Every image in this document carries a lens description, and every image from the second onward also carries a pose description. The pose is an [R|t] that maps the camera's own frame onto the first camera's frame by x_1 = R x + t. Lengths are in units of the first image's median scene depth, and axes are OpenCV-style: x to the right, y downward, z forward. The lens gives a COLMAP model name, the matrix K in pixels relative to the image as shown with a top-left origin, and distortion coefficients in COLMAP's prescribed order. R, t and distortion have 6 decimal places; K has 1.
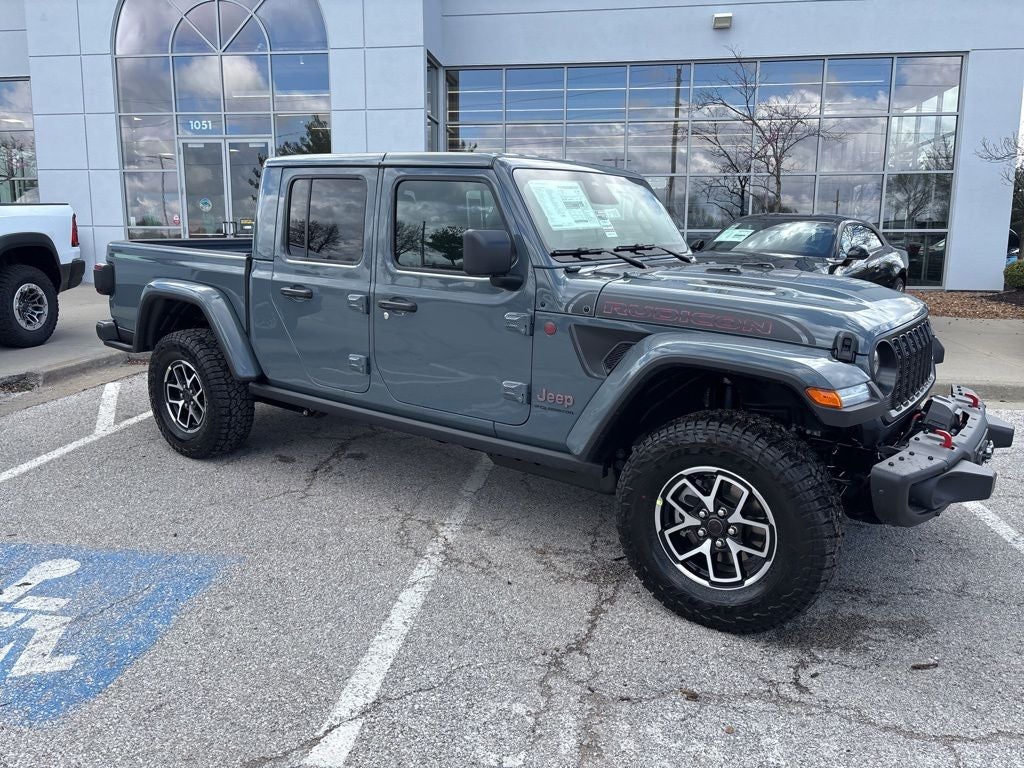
lens RADIAL K [[775.9, 0, 508.8], [0, 775.9, 378.7], [0, 0, 1]] dist [0.045204, -0.054836]
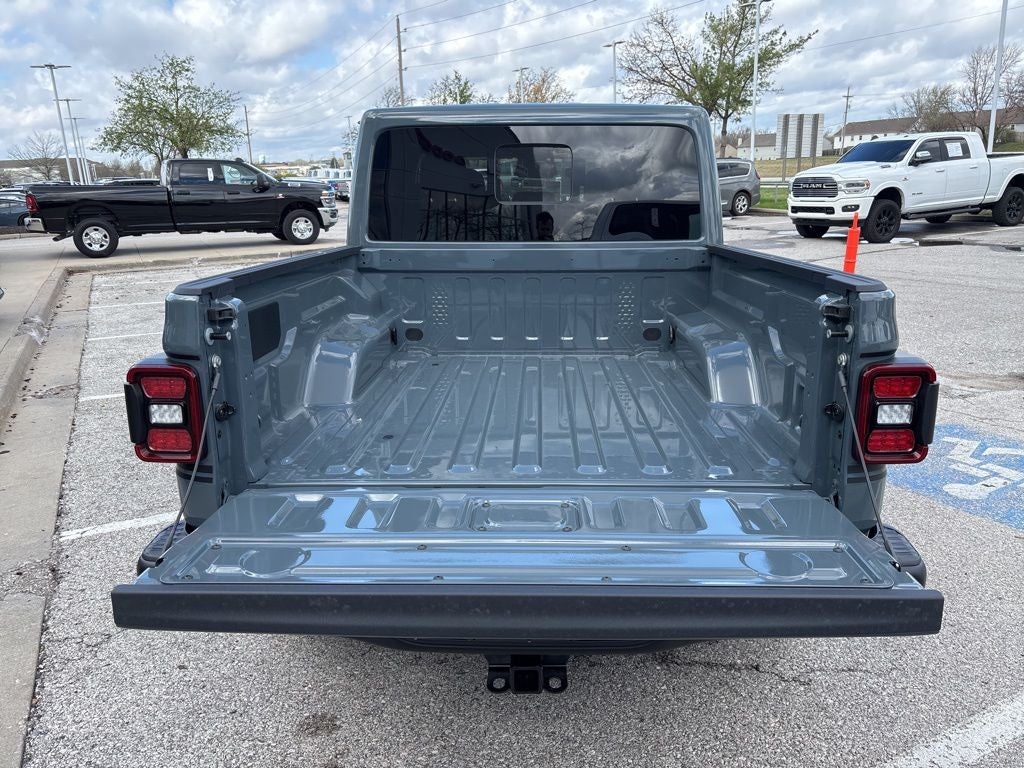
lens RADIAL K [[775.9, 0, 518.4], [0, 775.9, 382.3], [0, 0, 1]] dist [0.045204, -0.054836]
pose [[-0.576078, -0.206043, 0.791000, -1.133683], [0.166844, 0.917694, 0.360556, -0.459201], [-0.800186, 0.339682, -0.494286, 2.145352]]
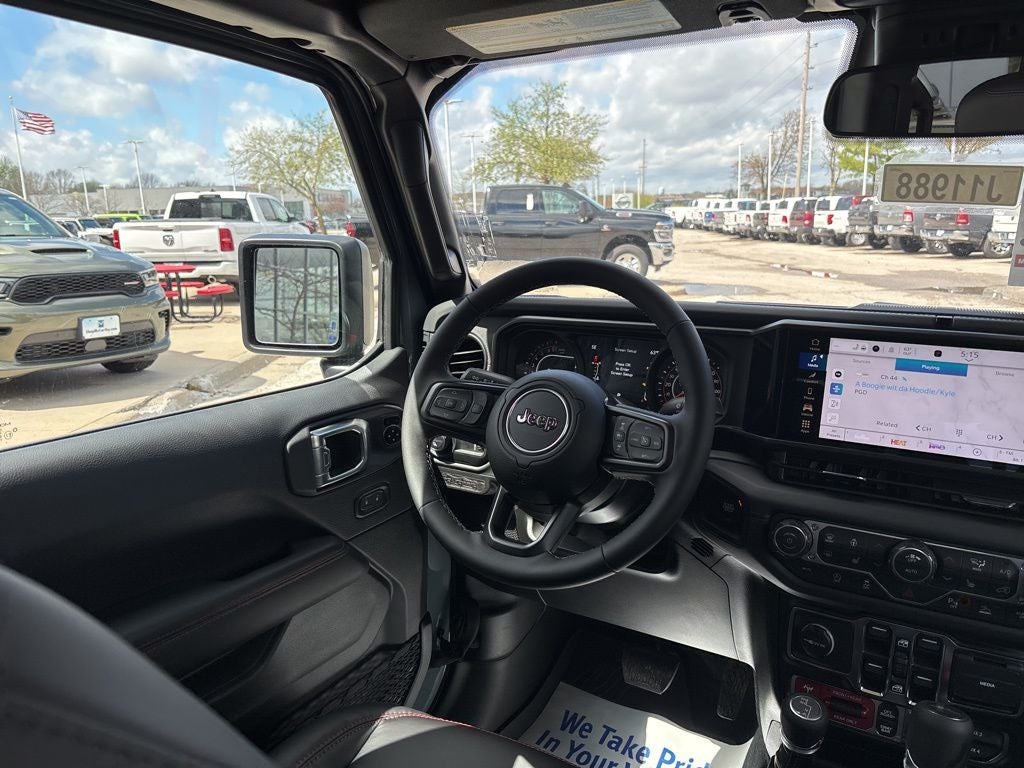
lens RADIAL K [[781.4, 0, 512.4], [0, 781.4, 380.5], [0, 0, 1]] dist [0.019785, -0.009736]
pose [[-0.123204, -0.213275, 0.969193, -0.103366], [0.194782, 0.952439, 0.234349, -0.288762], [-0.973078, 0.217654, -0.075802, 1.394854]]
